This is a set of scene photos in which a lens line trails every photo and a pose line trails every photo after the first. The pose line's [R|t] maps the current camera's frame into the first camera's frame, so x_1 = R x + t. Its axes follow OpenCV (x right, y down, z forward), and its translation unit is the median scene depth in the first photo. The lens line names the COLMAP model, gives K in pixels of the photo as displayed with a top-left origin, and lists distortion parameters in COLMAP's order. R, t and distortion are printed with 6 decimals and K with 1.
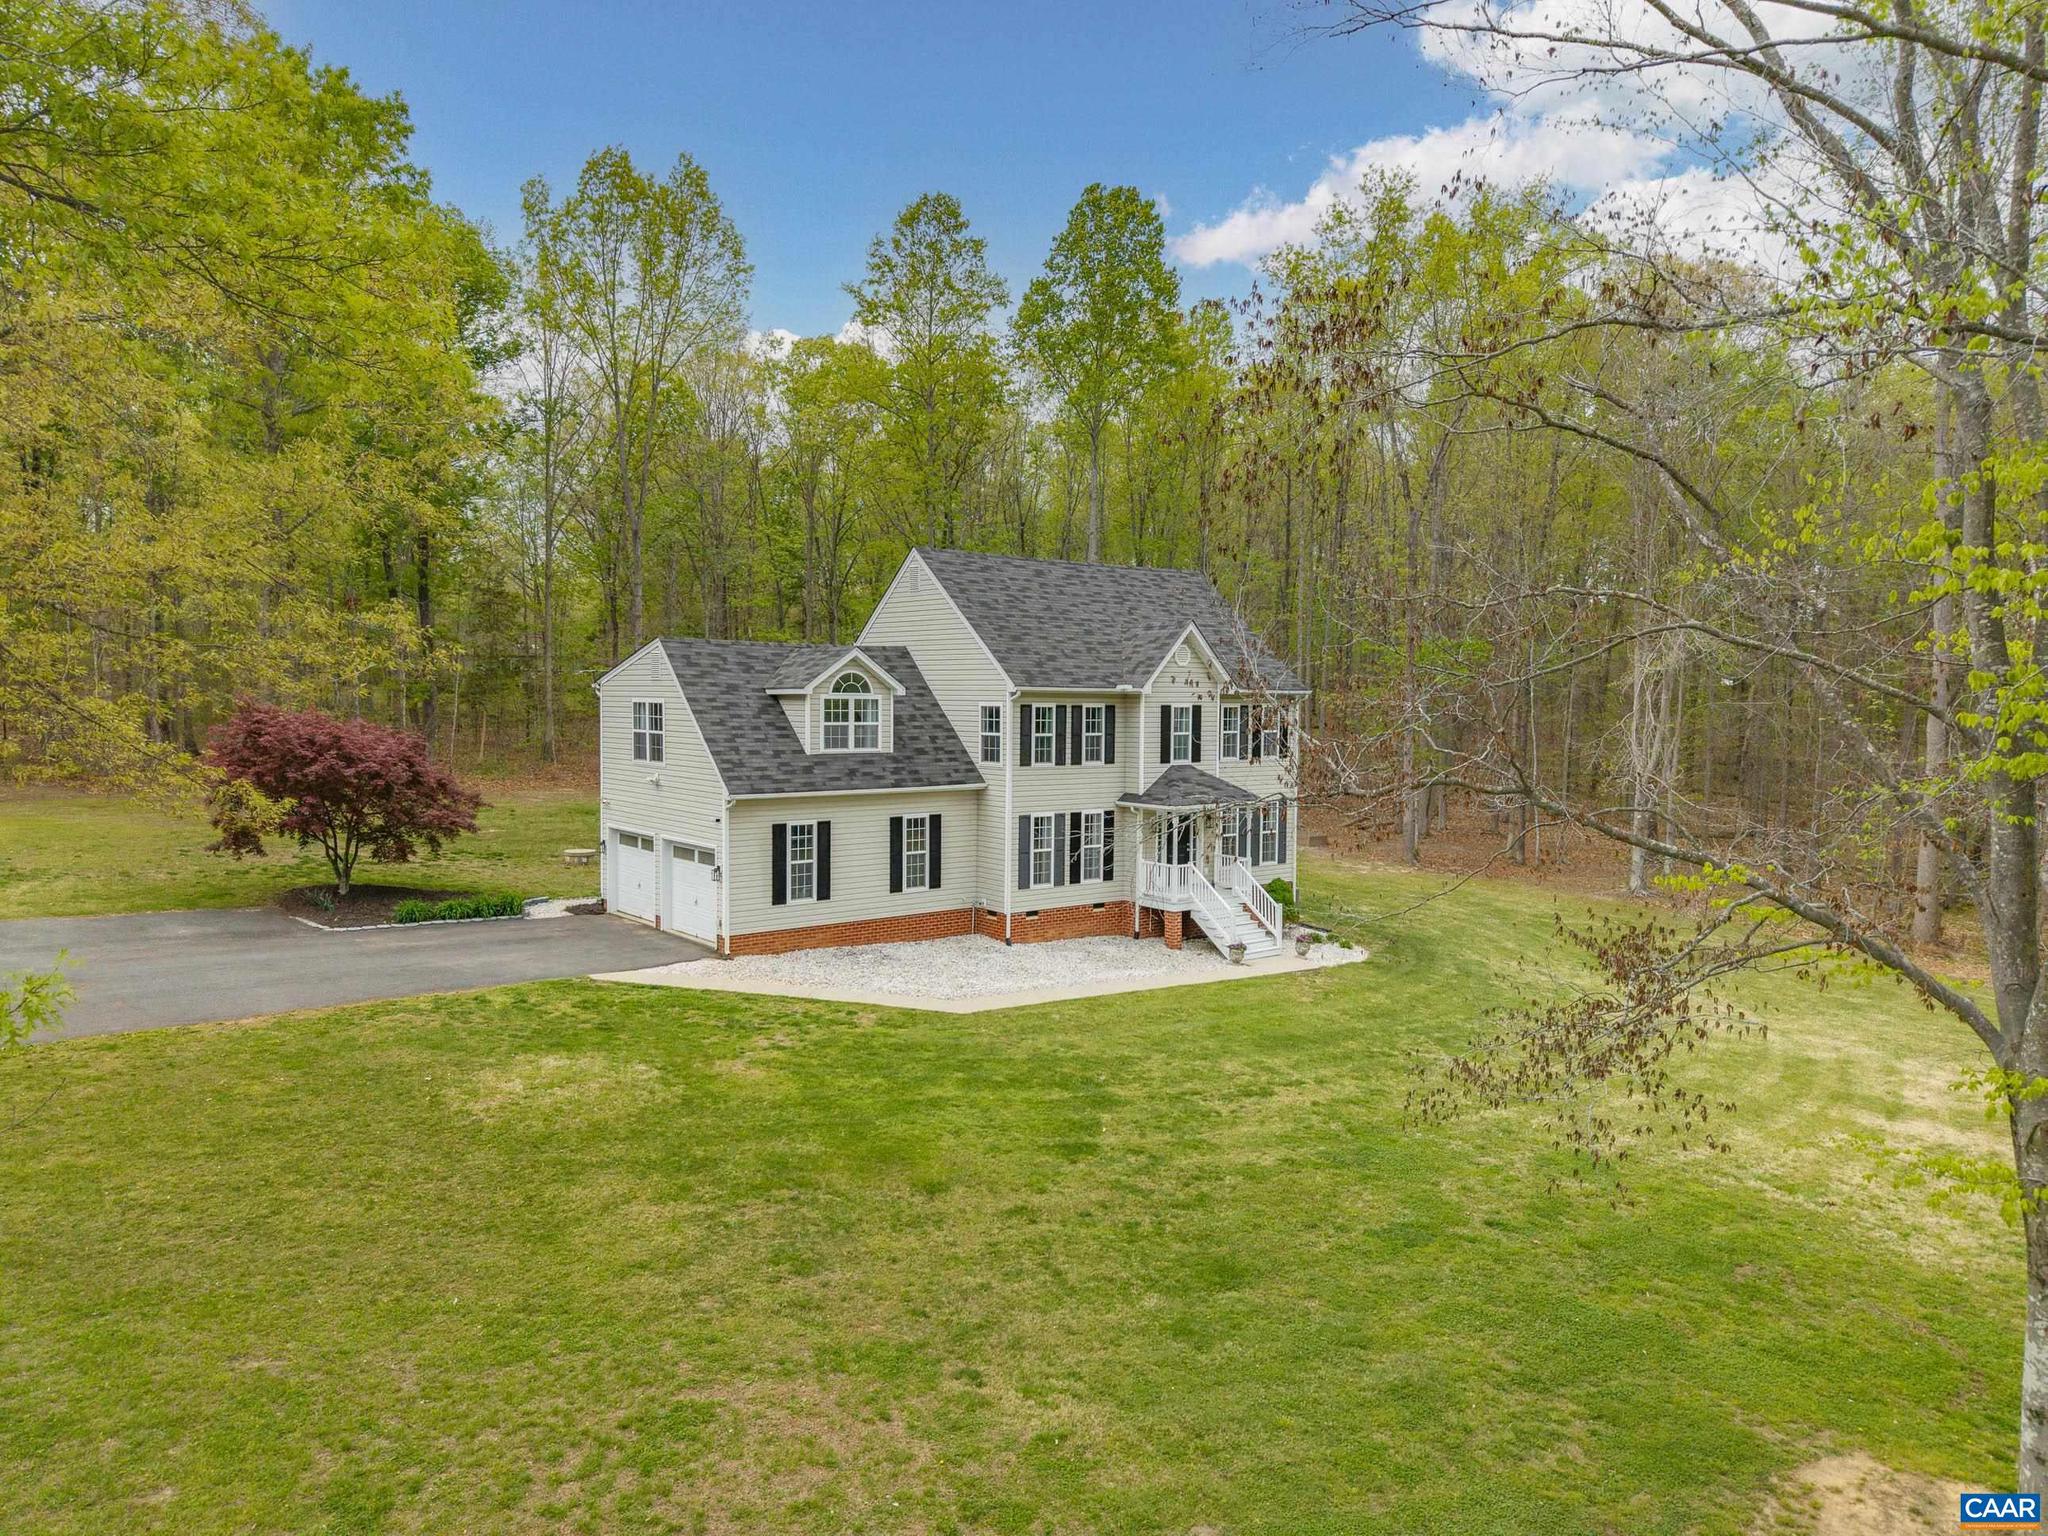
lens RADIAL K [[1399.0, 0, 1024.0], [0, 1399.0, 768.0], [0, 0, 1]] dist [-0.036308, -0.001961]
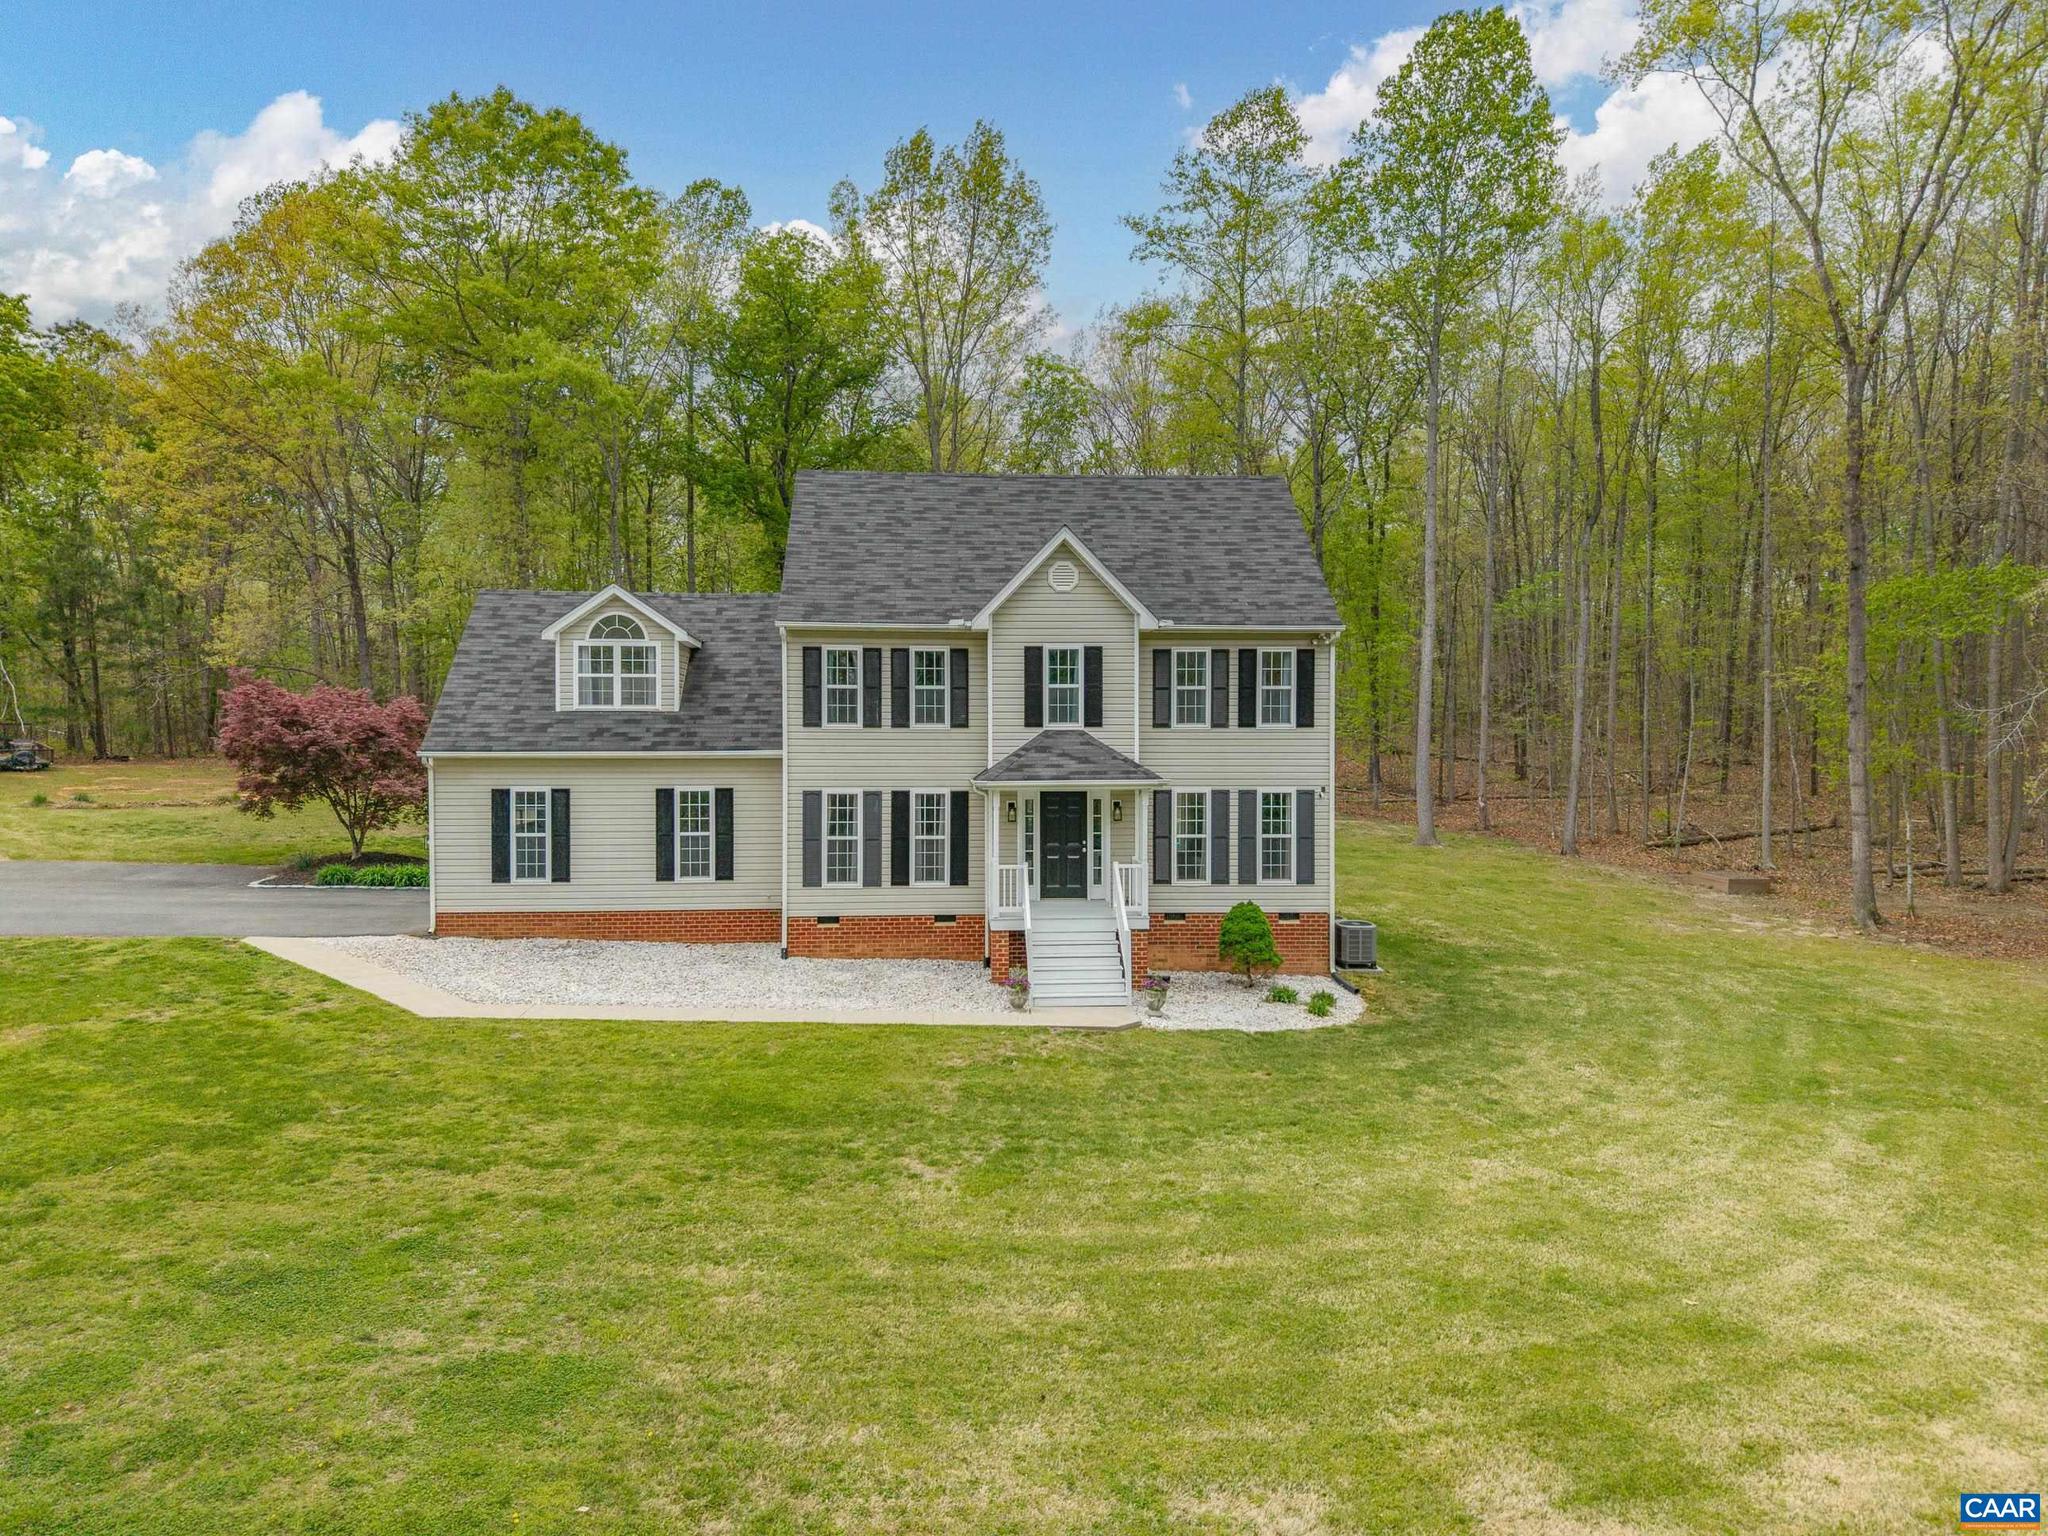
lens RADIAL K [[1432.2, 0, 1028.4], [0, 1432.2, 778.1], [0, 0, 1]] dist [0.012298, -0.007213]
pose [[0.825638, 0.006341, -0.564165, 0.548772], [-0.022090, 0.999533, -0.021093, 0.041215], [0.563768, 0.029878, 0.825393, 0.417645]]
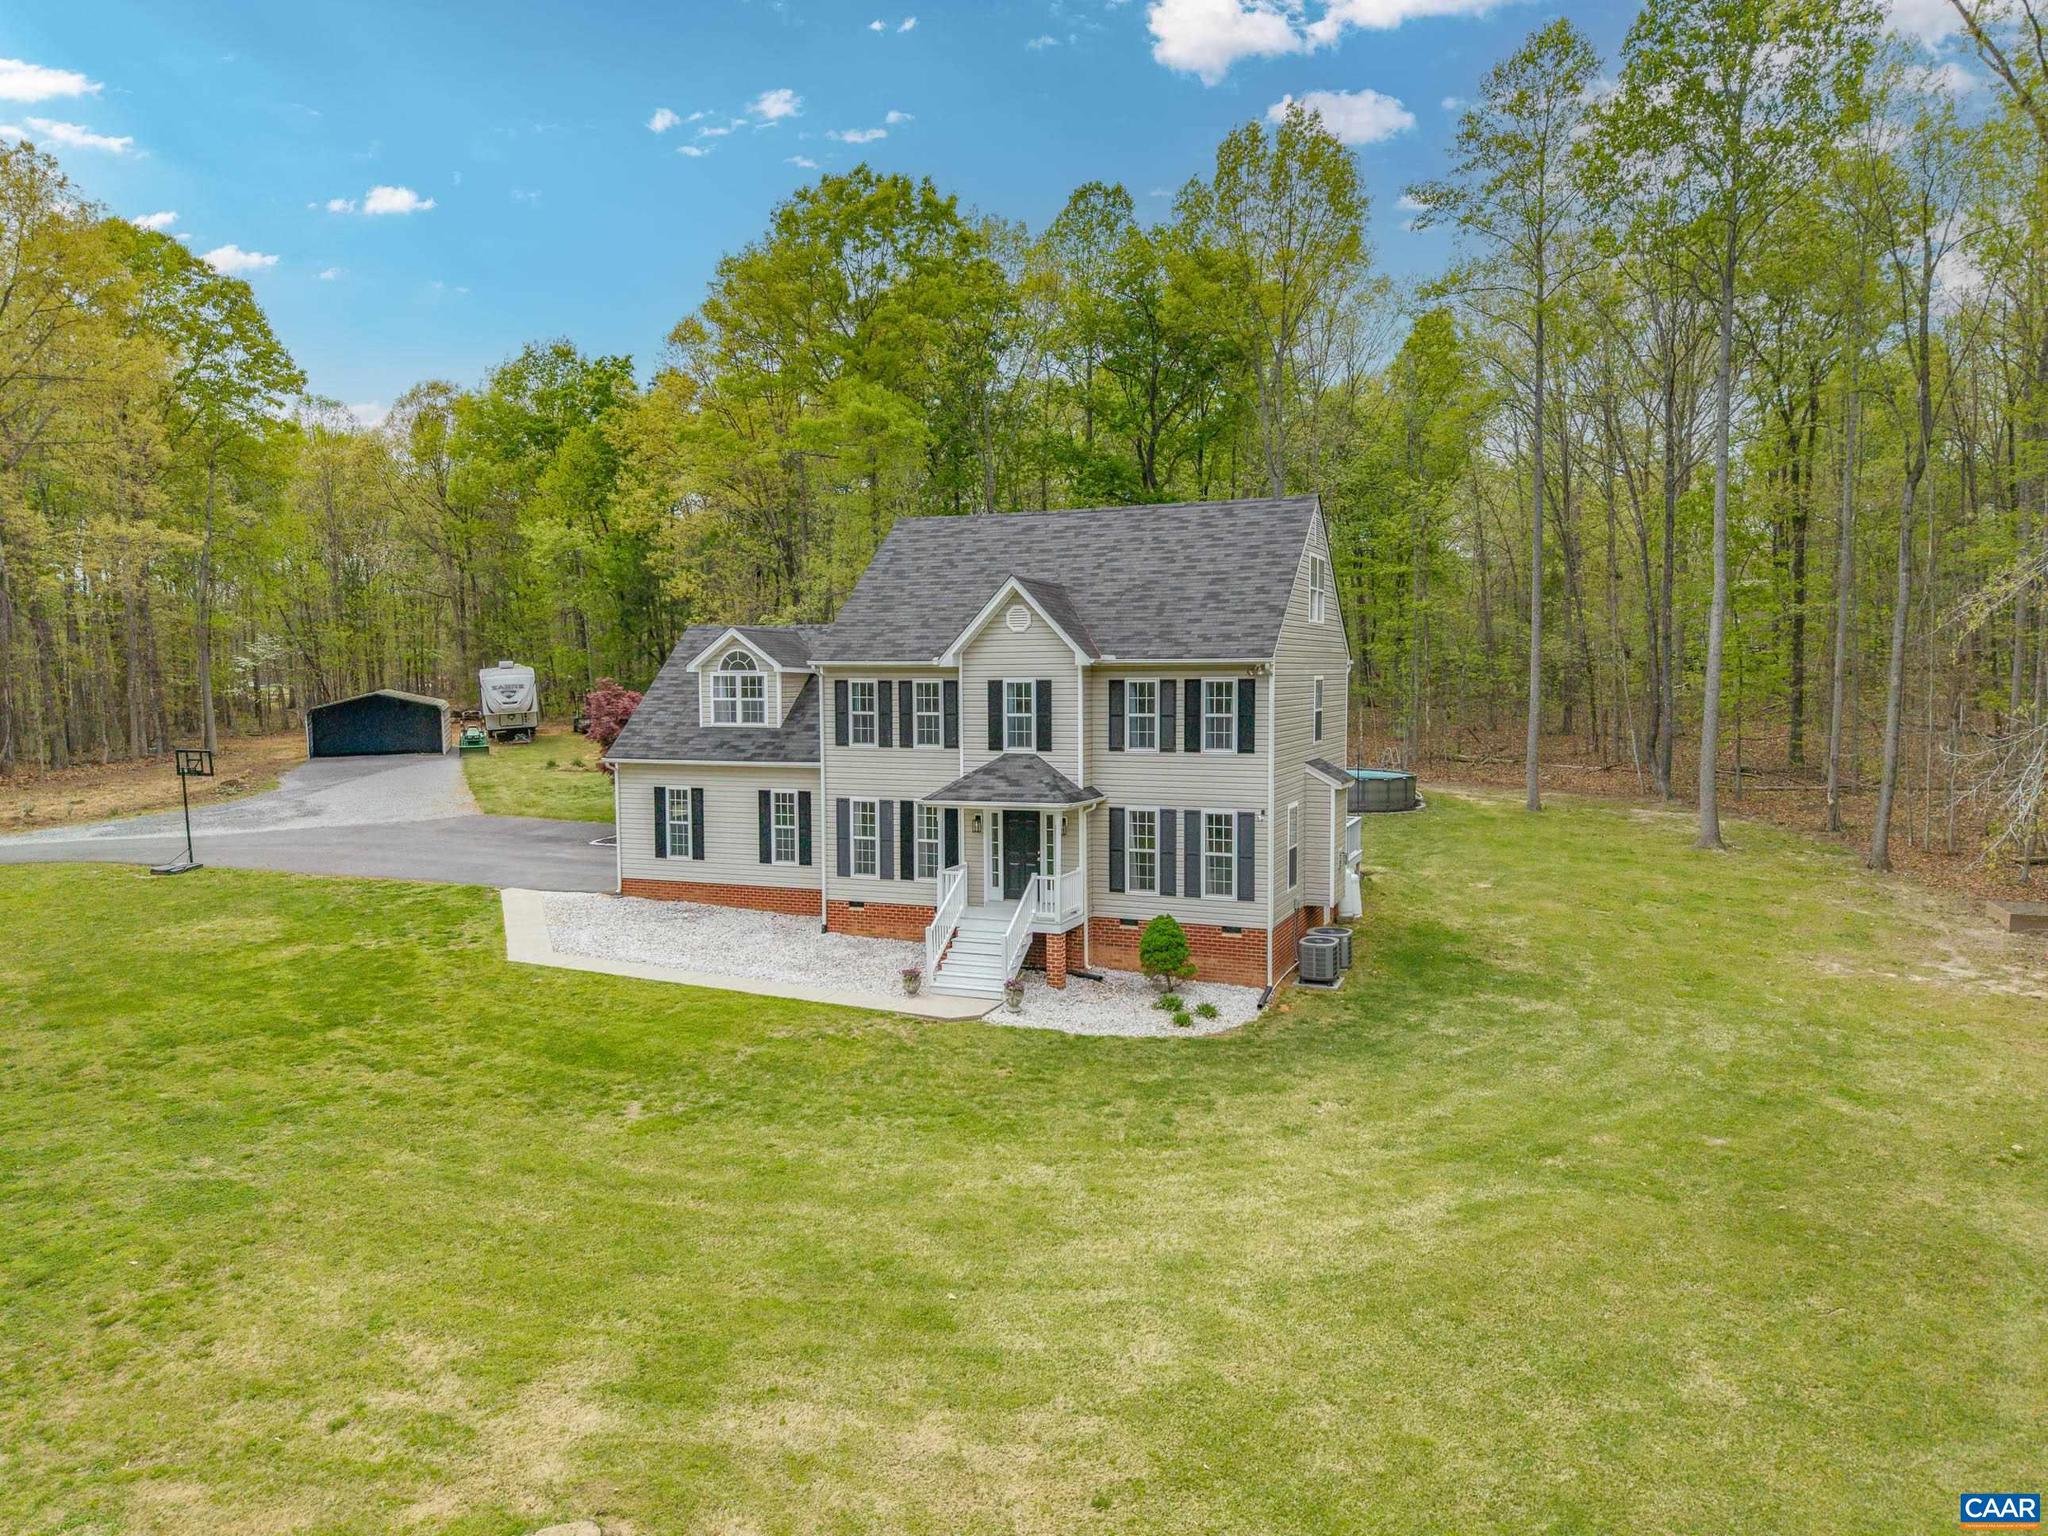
lens RADIAL K [[1462.2, 0, 1024.0], [0, 1462.2, 768.0], [0, 0, 1]] dist [-0.002158, 0.002852]
pose [[0.469800, 0.048964, -0.881414, 0.931065], [-0.034411, 0.998717, 0.037140, -0.027459], [0.882102, 0.012882, 0.470882, 0.648132]]
